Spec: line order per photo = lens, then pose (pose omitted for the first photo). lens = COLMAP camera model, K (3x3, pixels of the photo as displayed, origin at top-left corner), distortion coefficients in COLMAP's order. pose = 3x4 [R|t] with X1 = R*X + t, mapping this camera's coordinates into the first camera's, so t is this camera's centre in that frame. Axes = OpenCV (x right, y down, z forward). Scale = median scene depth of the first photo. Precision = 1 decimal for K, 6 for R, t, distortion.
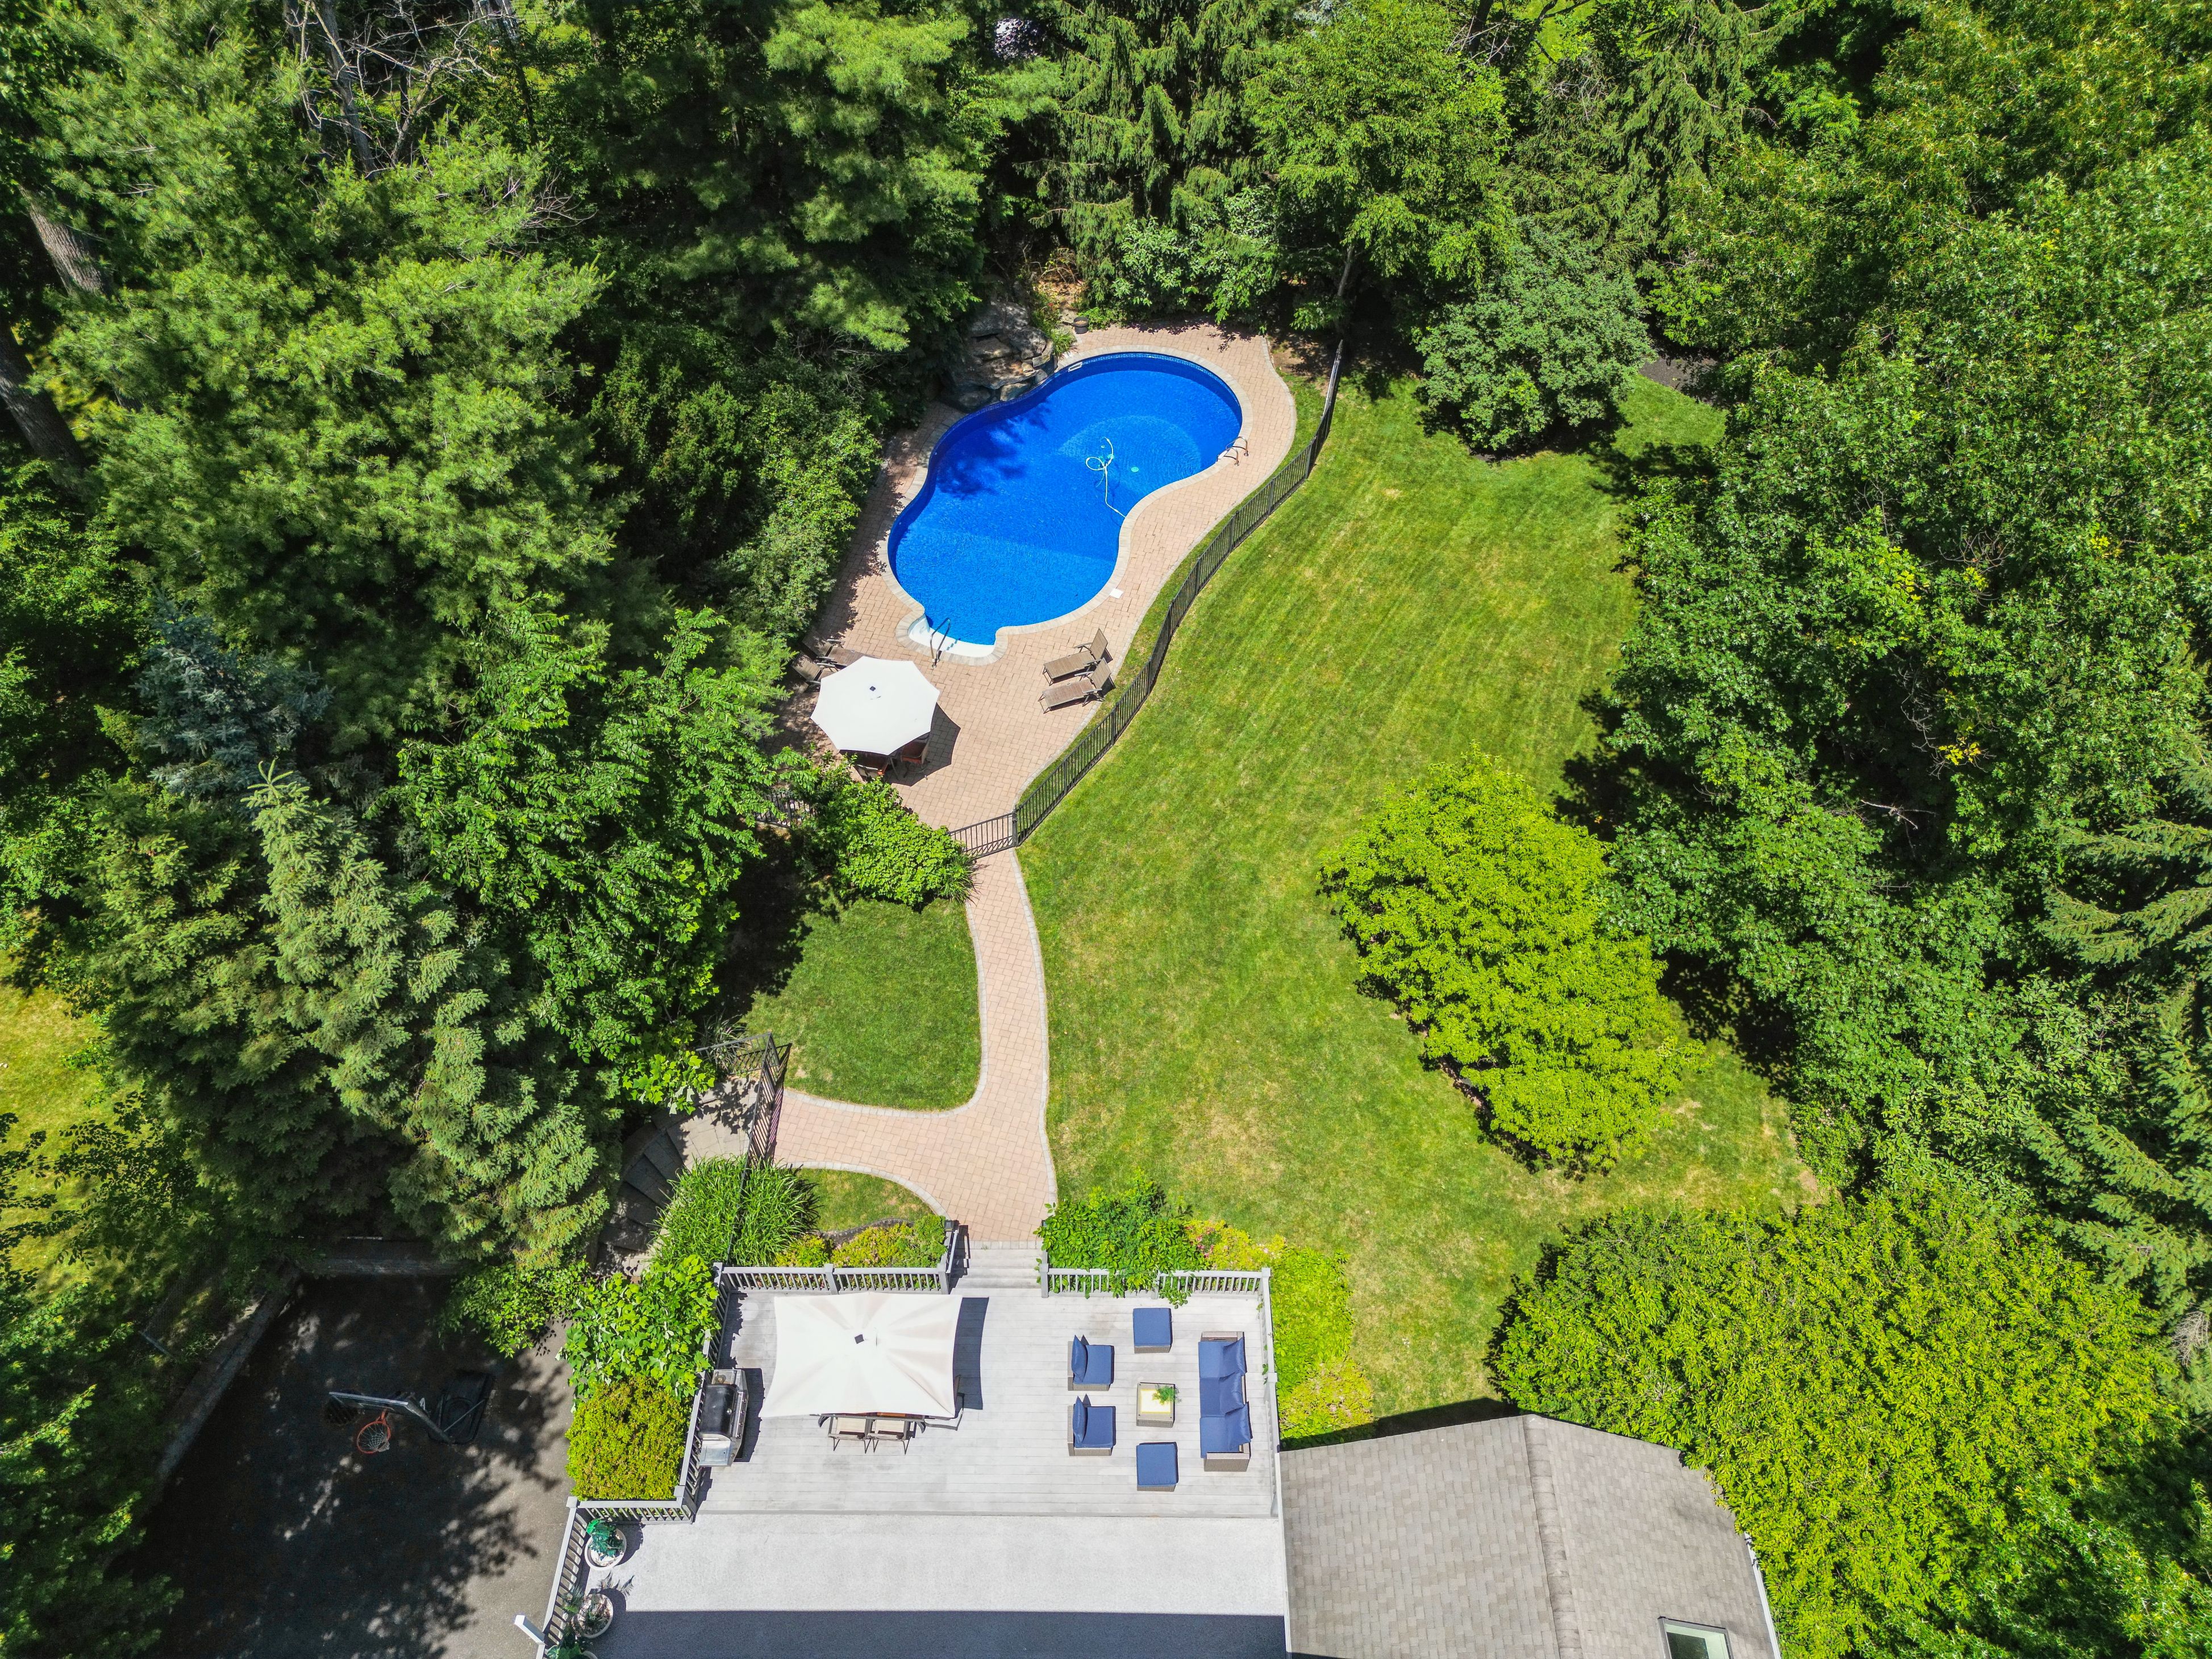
lens RADIAL K [[1499.1, 0, 1149.9], [0, 1499.1, 824.1], [0, 0, 1]] dist [0.002839, 0.002062]
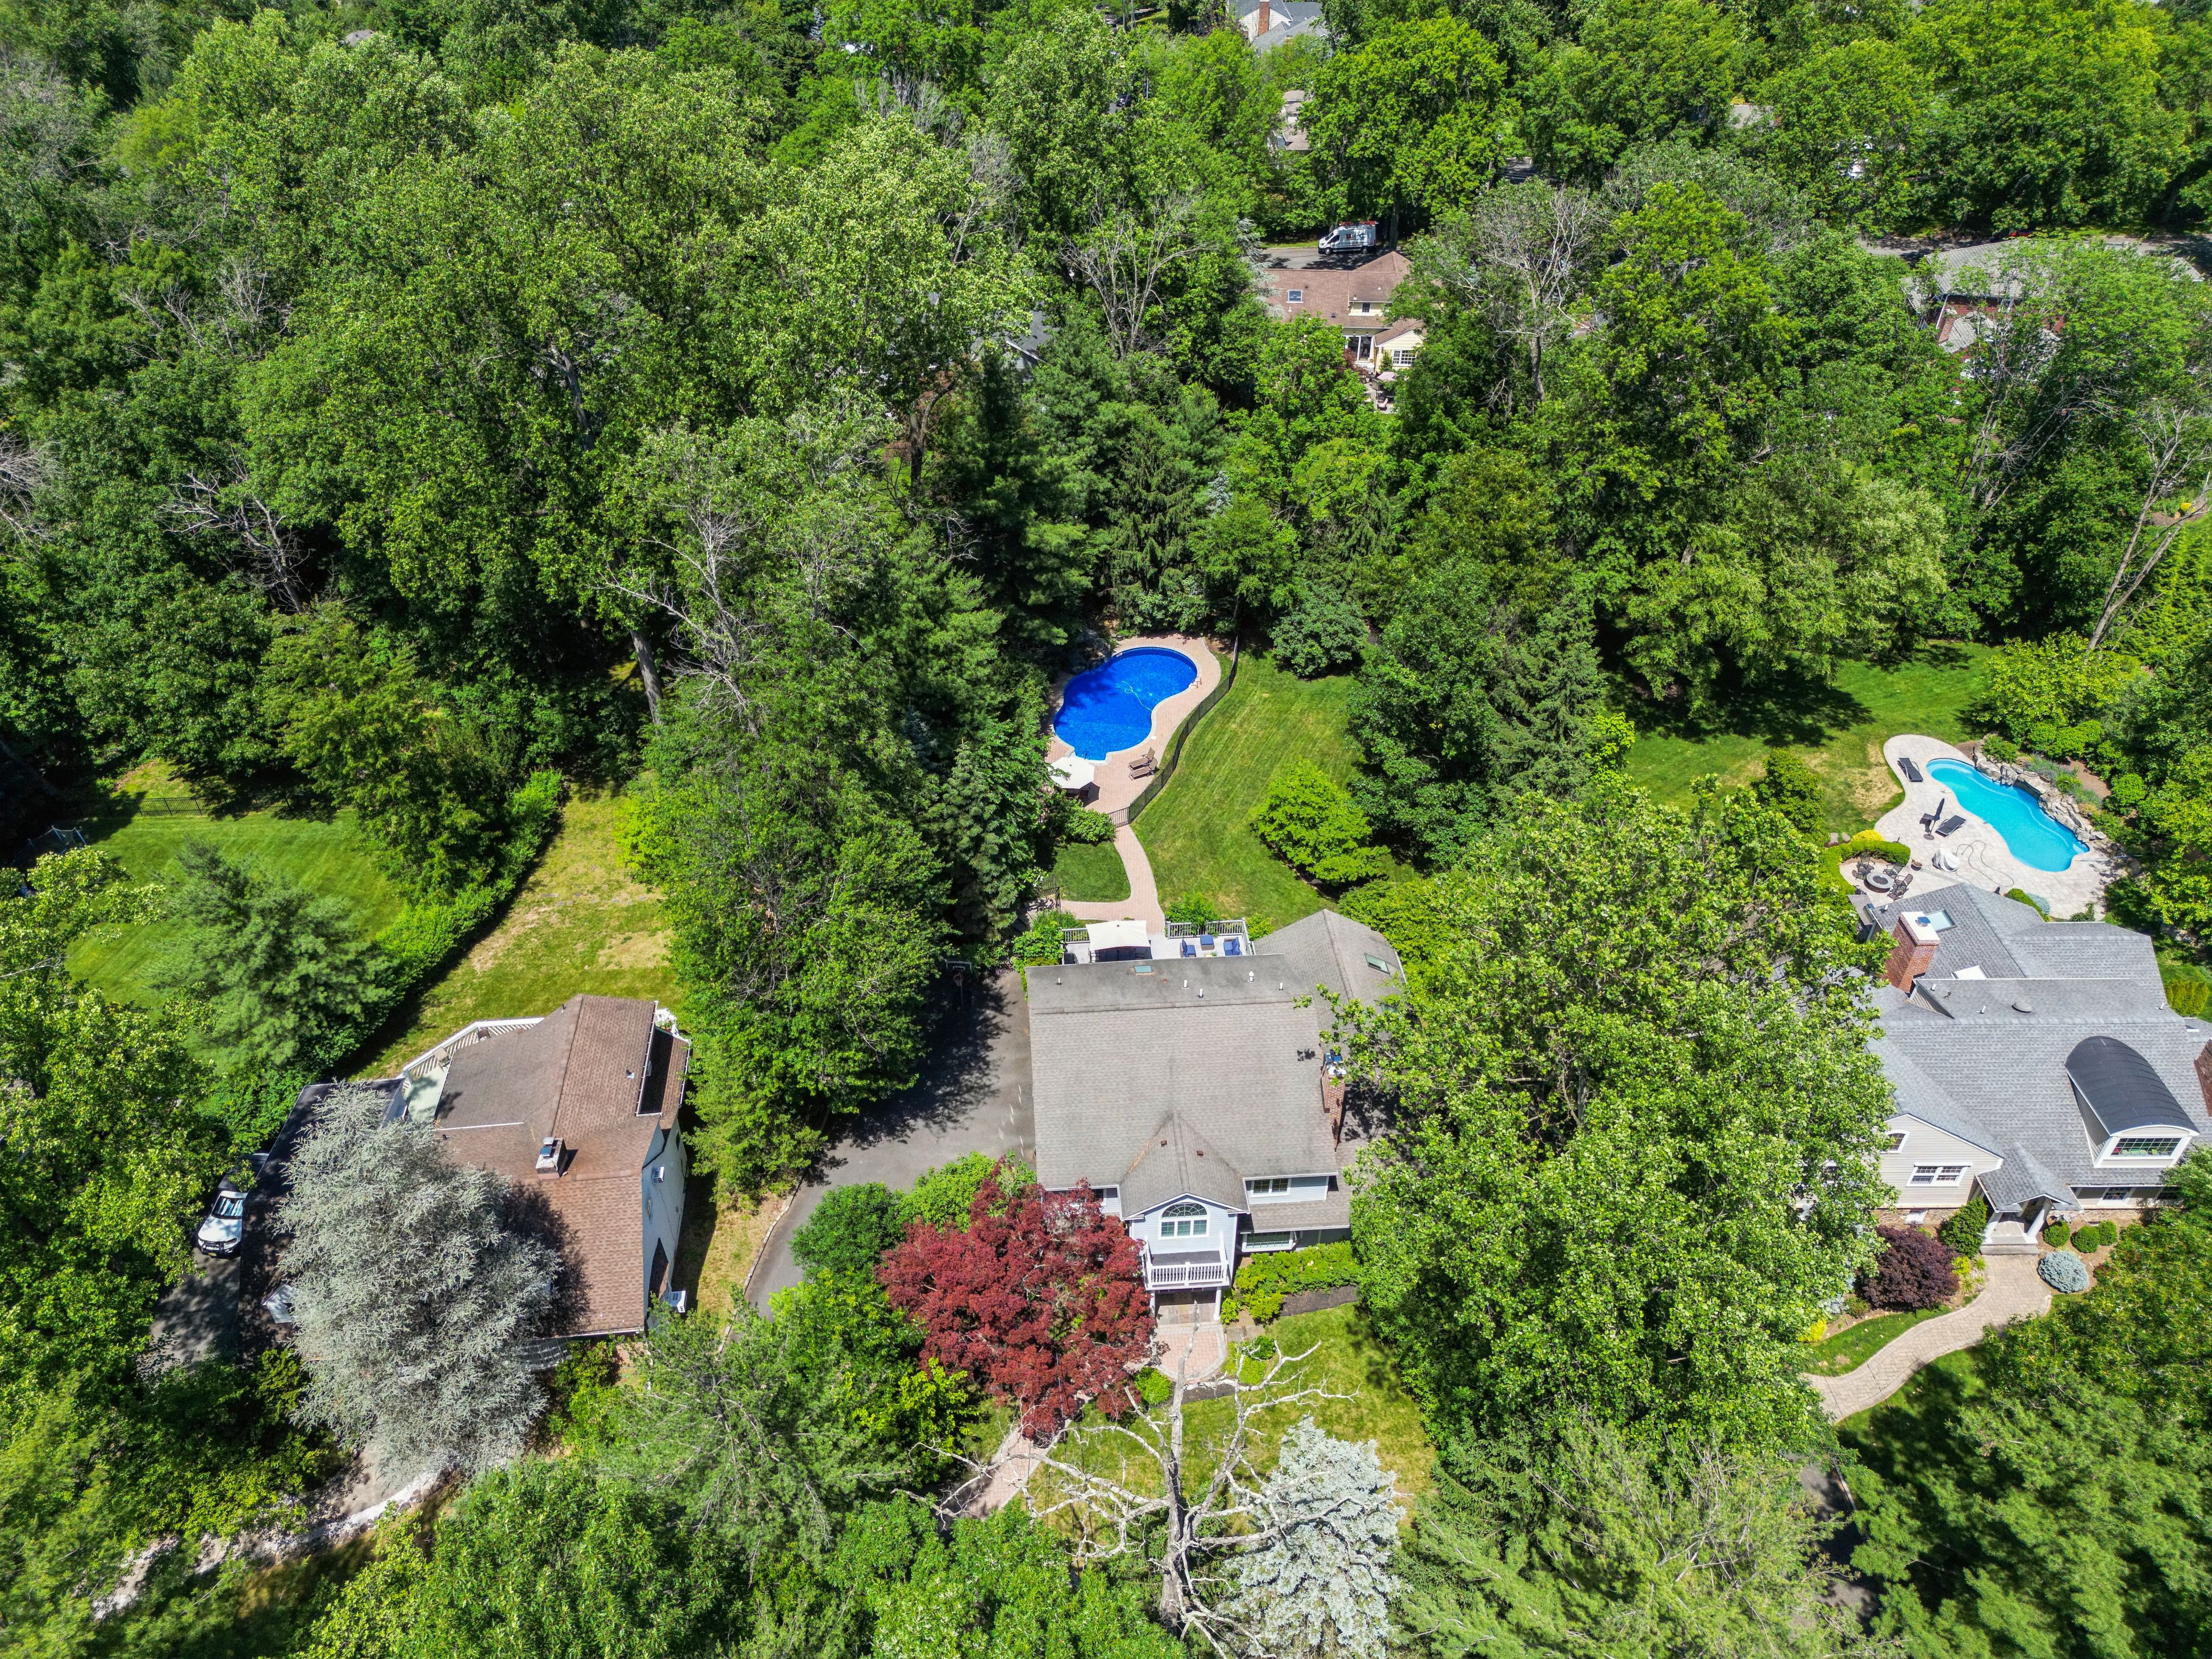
lens RADIAL K [[1561.7, 0, 1106.0], [0, 1561.7, 829.5], [0, 0, 1]] dist [-0.006921, -0.001131]
pose [[0.997241, -0.060768, 0.042642, -0.202605], [0.069001, 0.970631, -0.230465, 0.528289], [-0.027384, 0.232771, 0.972146, -1.312967]]
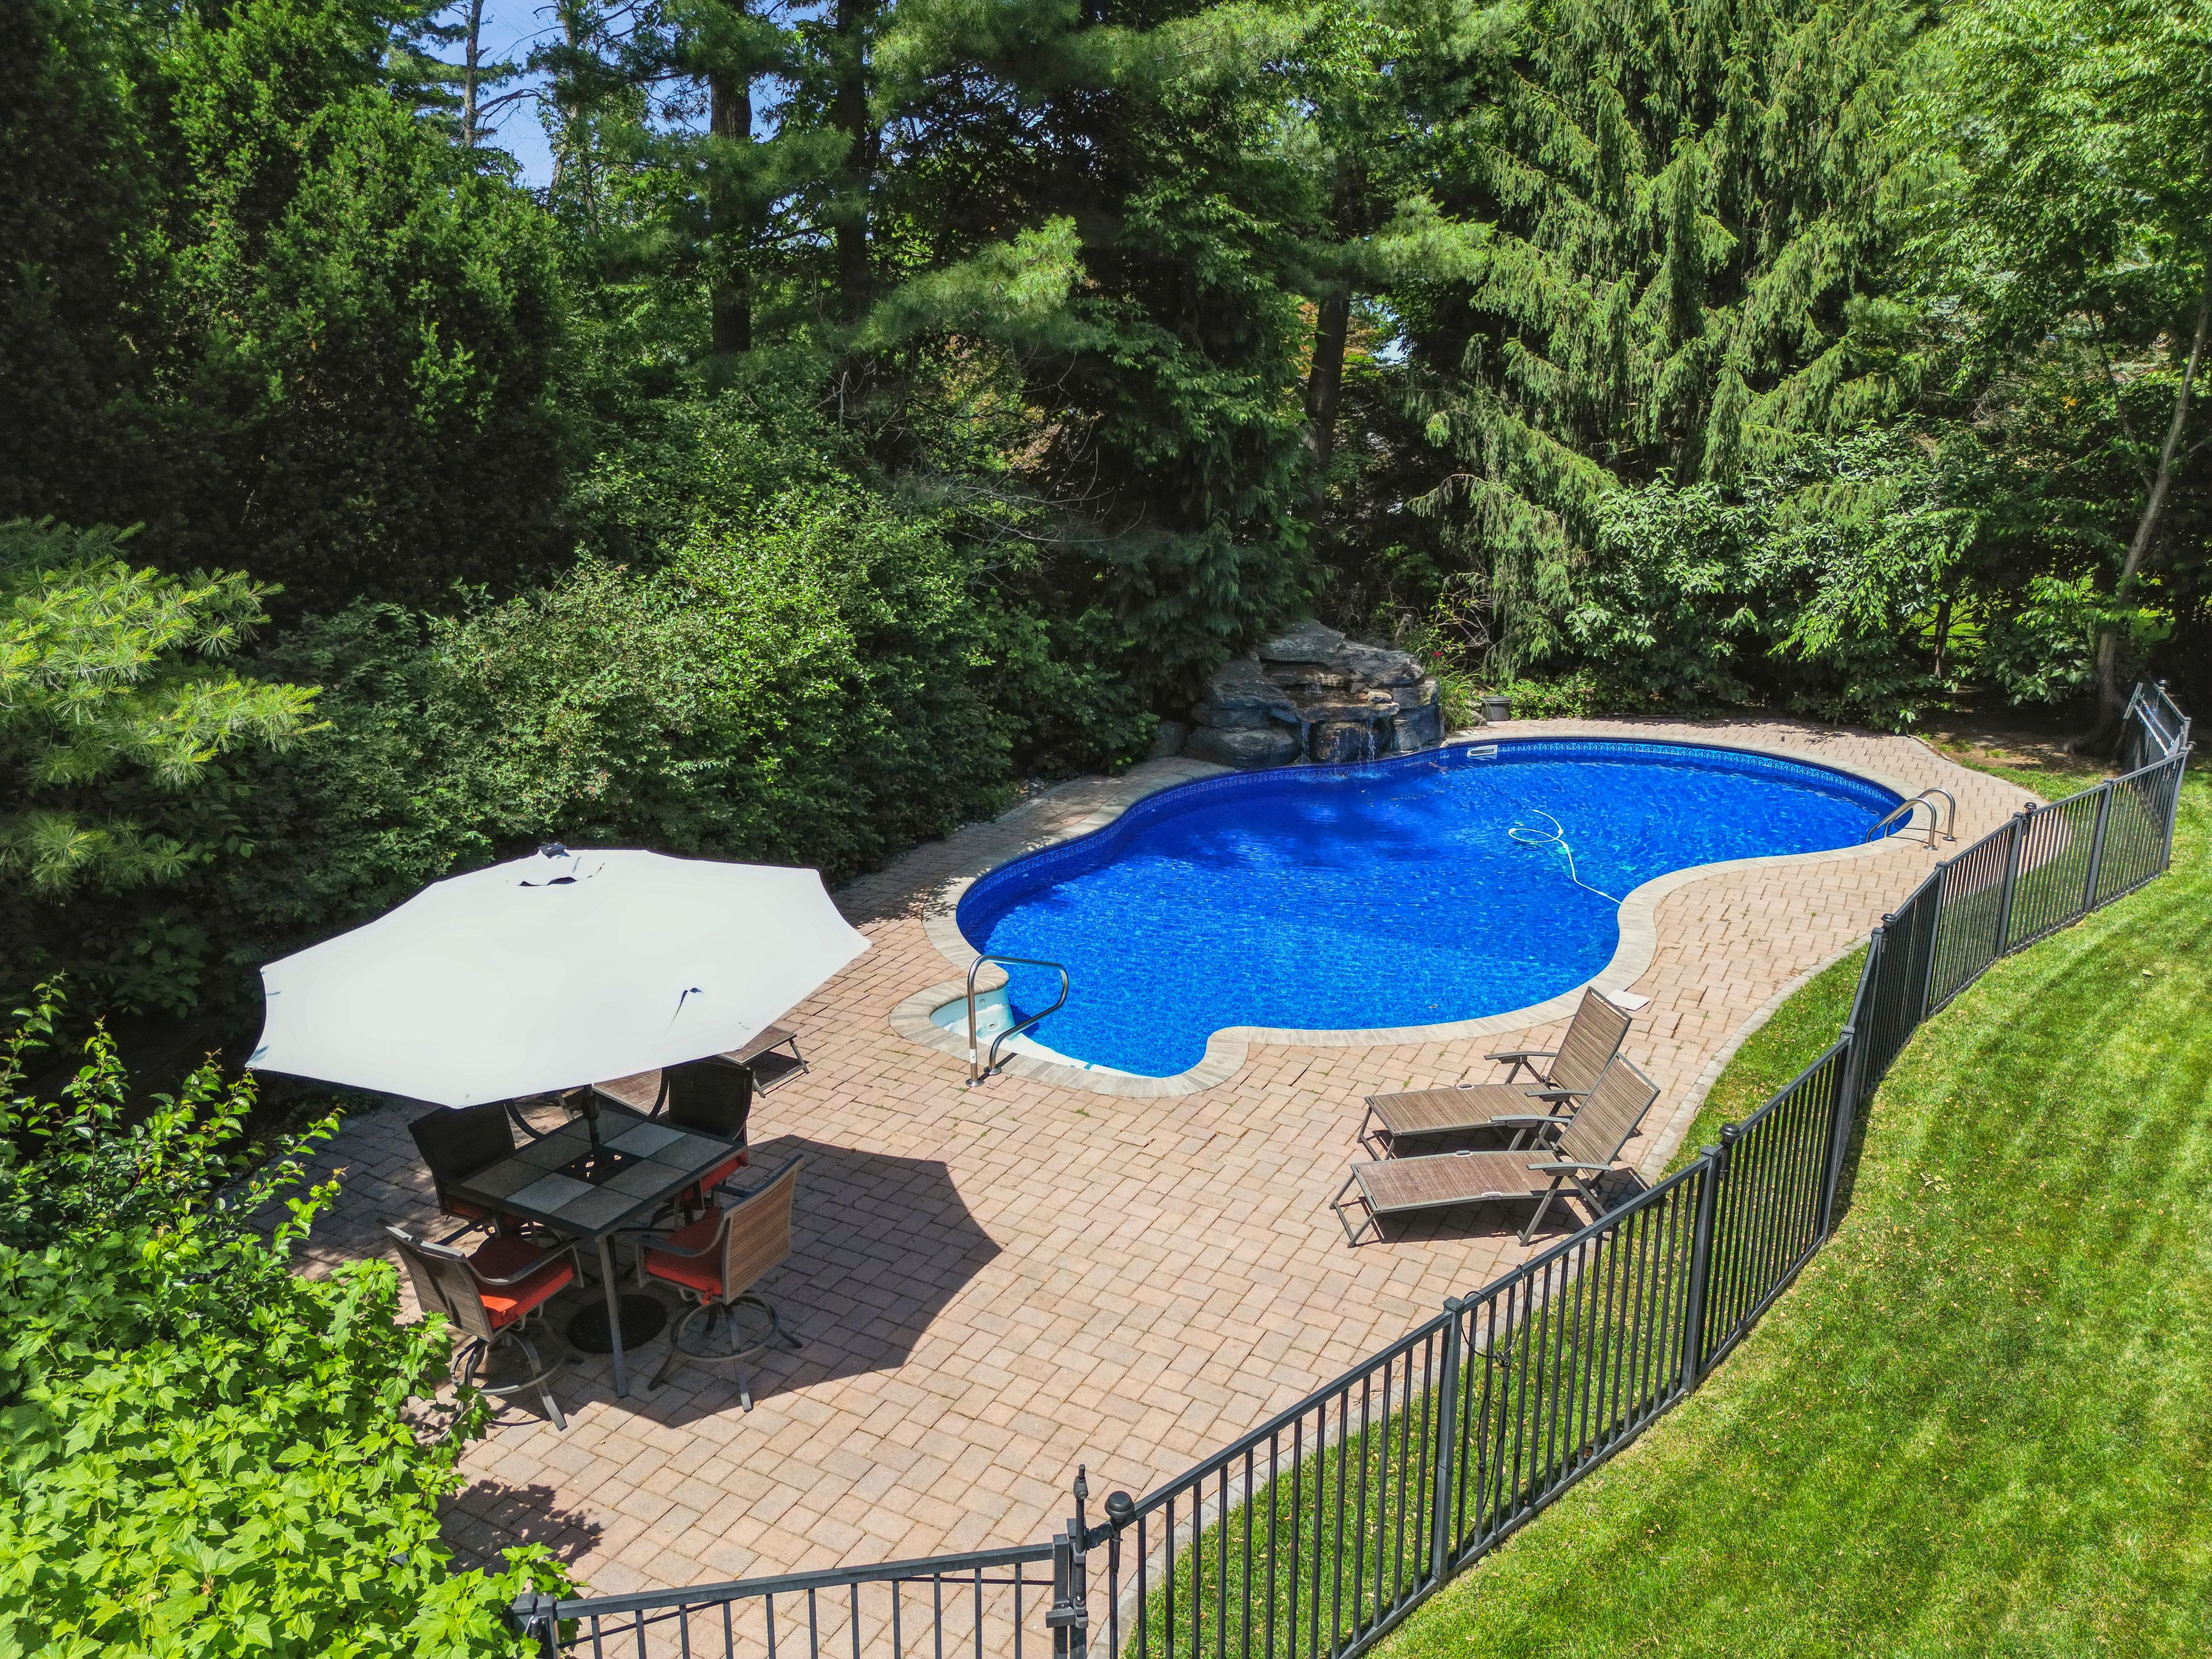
lens RADIAL K [[1561.7, 0, 1106.0], [0, 1561.7, 829.5], [0, 0, 1]] dist [-0.006921, -0.001131]
pose [[0.966952, 0.034382, -0.252630, -0.043007], [-0.182537, 0.785135, -0.591814, 0.020204], [0.178001, 0.618370, 0.765463, 0.690942]]
